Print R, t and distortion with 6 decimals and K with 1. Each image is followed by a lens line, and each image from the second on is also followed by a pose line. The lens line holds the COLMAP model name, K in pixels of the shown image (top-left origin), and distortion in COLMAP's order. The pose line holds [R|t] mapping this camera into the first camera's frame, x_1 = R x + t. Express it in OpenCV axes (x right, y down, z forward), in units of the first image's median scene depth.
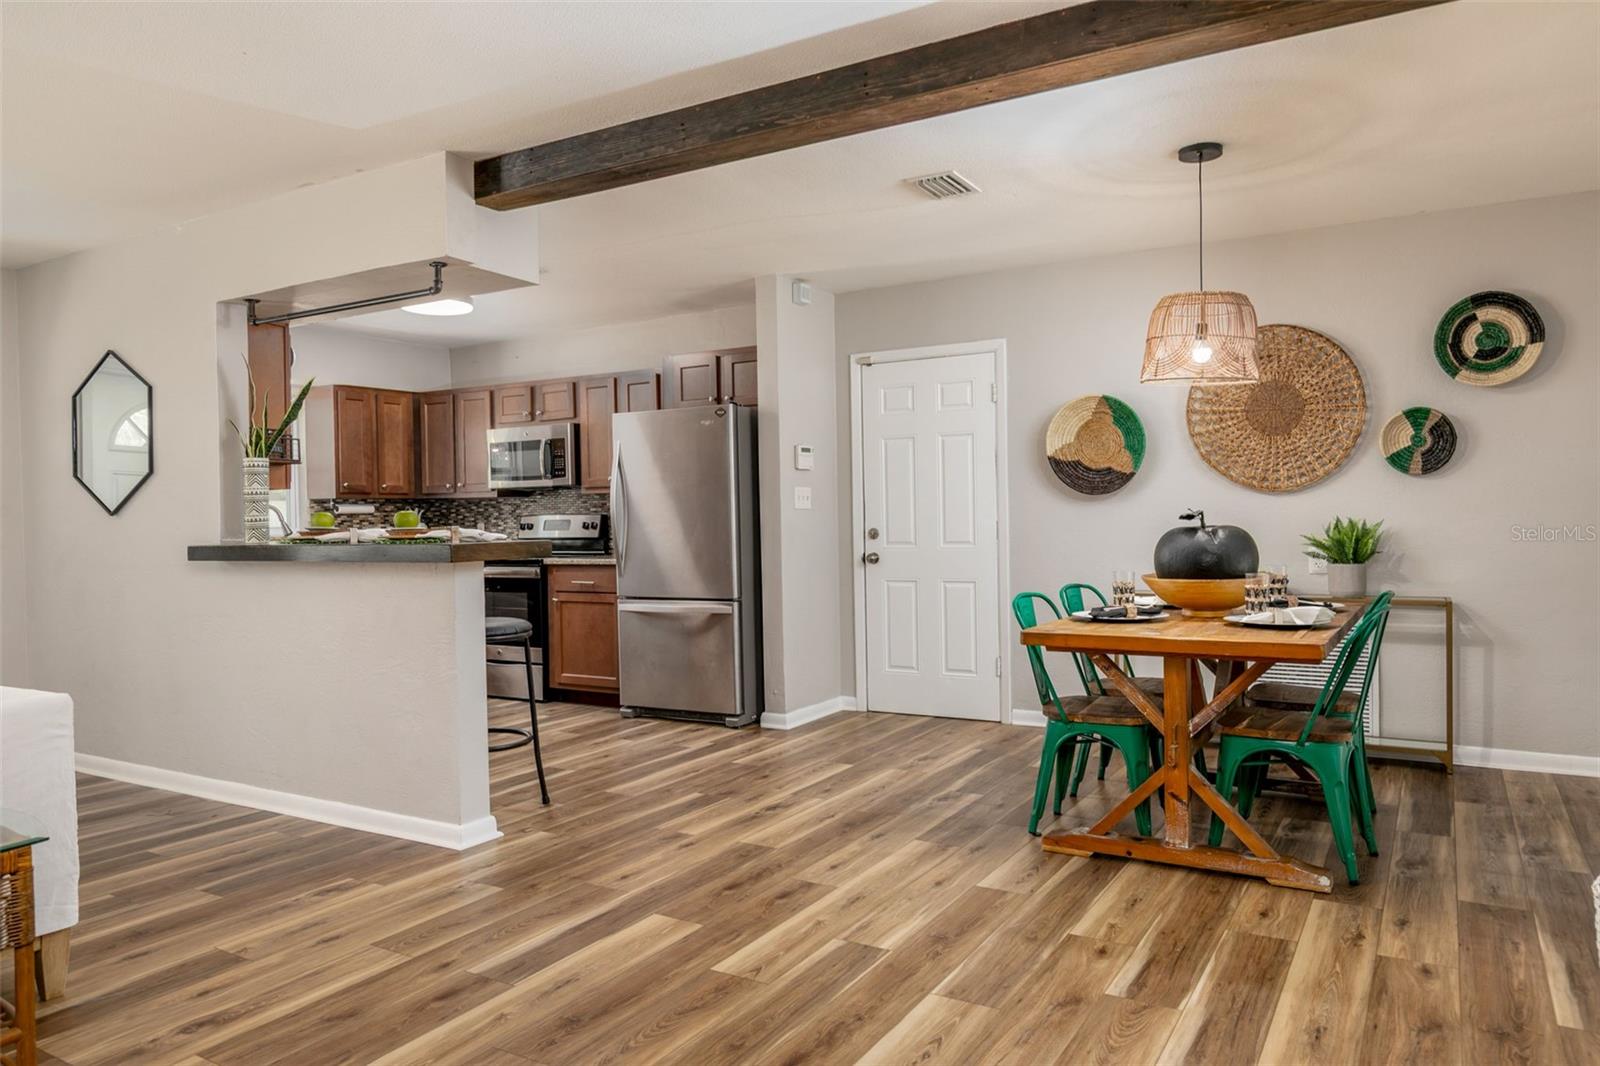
lens RADIAL K [[1069.8, 0, 801.3], [0, 1069.8, 526.2], [0, 0, 1]] dist [-0.003203, -0.007435]
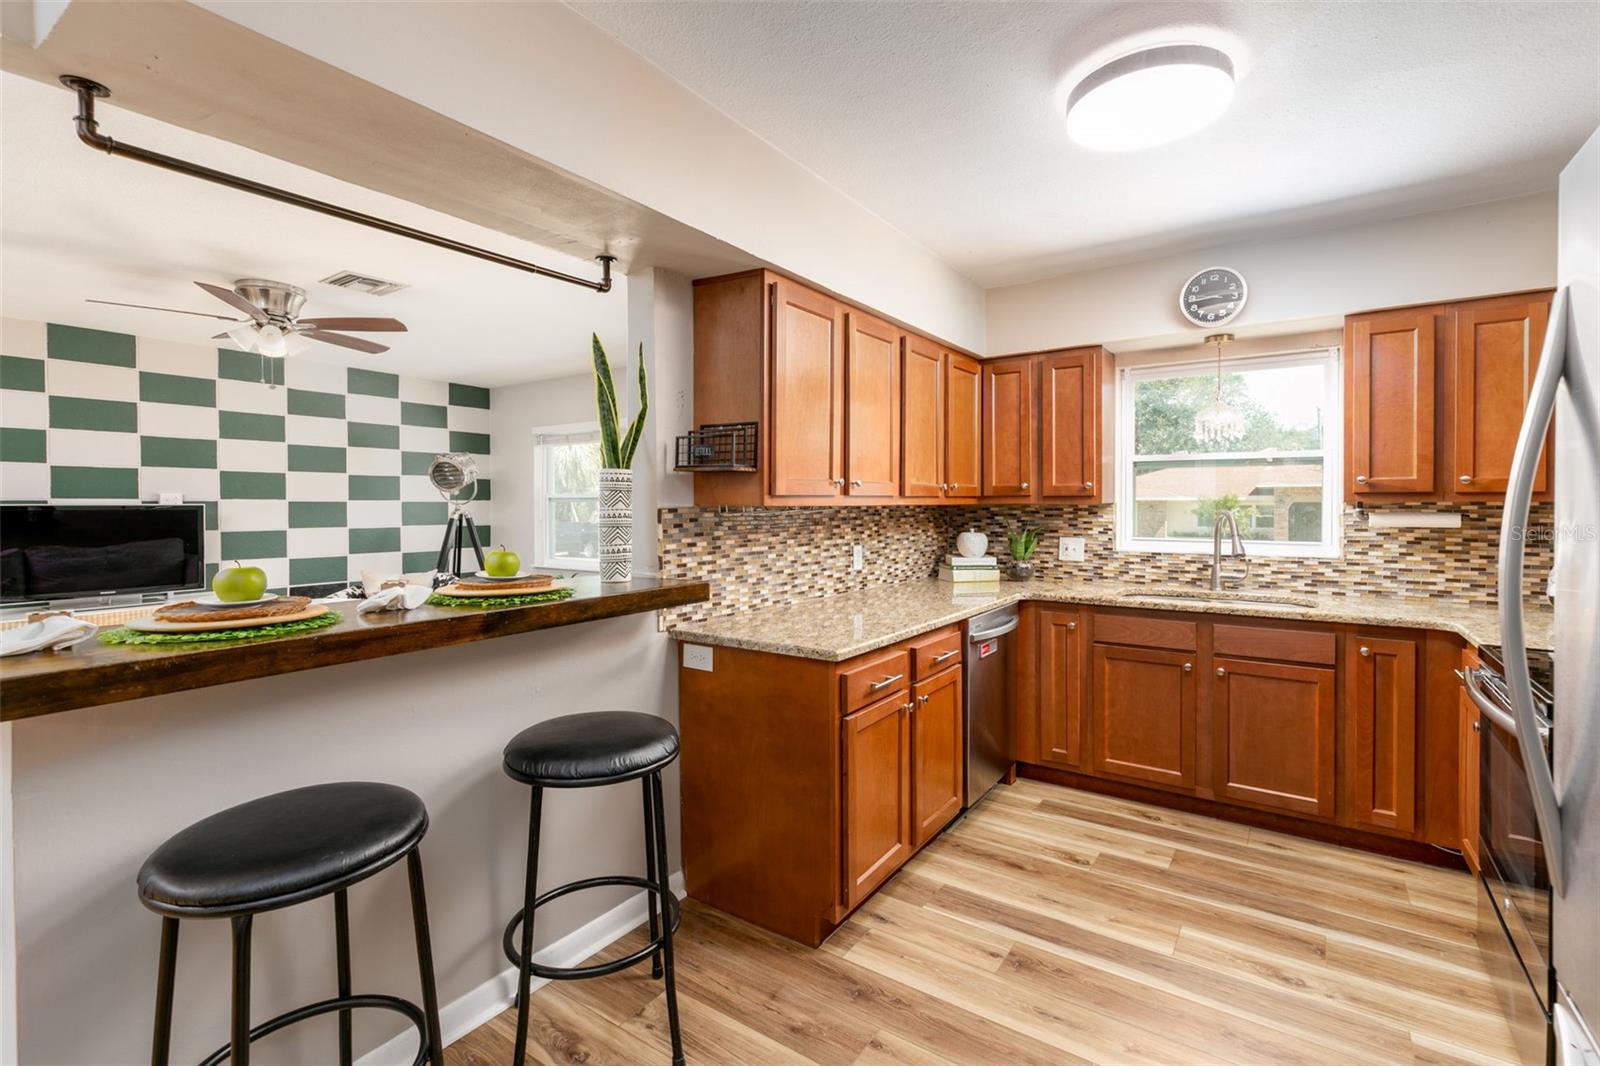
lens RADIAL K [[722.6, 0, 796.8], [0, 722.6, 509.6], [0, 0, 1]] dist [0.007412, -0.002380]
pose [[-0.063125, 0.027417, -0.997629, -0.003754], [-0.006606, 0.999589, 0.027889, -0.038554], [0.997984, 0.008350, -0.062918, 0.873861]]
